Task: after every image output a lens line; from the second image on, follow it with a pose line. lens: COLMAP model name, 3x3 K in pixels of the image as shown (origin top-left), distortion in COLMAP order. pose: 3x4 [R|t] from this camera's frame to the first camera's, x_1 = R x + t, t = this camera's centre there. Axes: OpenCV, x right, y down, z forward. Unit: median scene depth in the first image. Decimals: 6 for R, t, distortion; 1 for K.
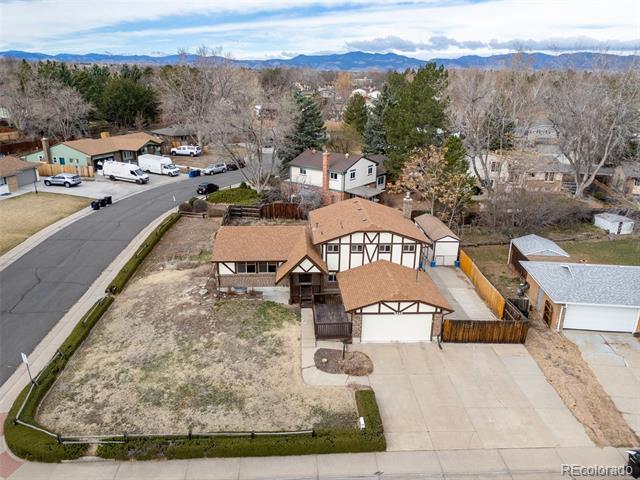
lens RADIAL K [[464.1, 0, 320.0], [0, 464.1, 240.0], [0, 0, 1]] dist [0.090320, -0.089279]
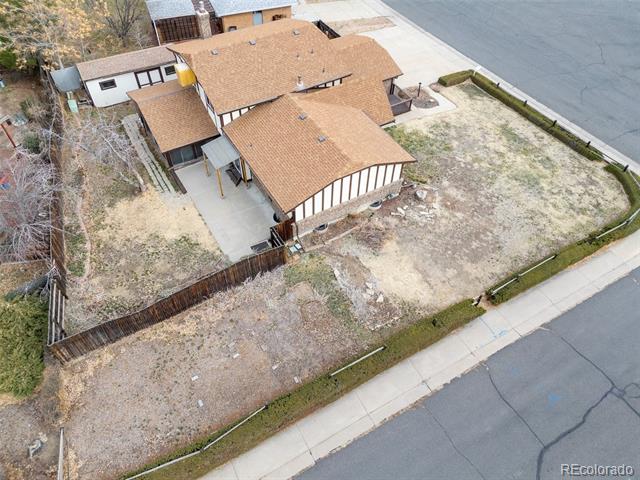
lens RADIAL K [[464.1, 0, 320.0], [0, 464.1, 240.0], [0, 0, 1]] dist [0.090320, -0.089279]
pose [[-0.452861, -0.688653, 0.566281, -0.828111], [0.265210, 0.502345, 0.822991, -0.678277], [-0.851223, 0.522884, -0.044855, 1.491326]]
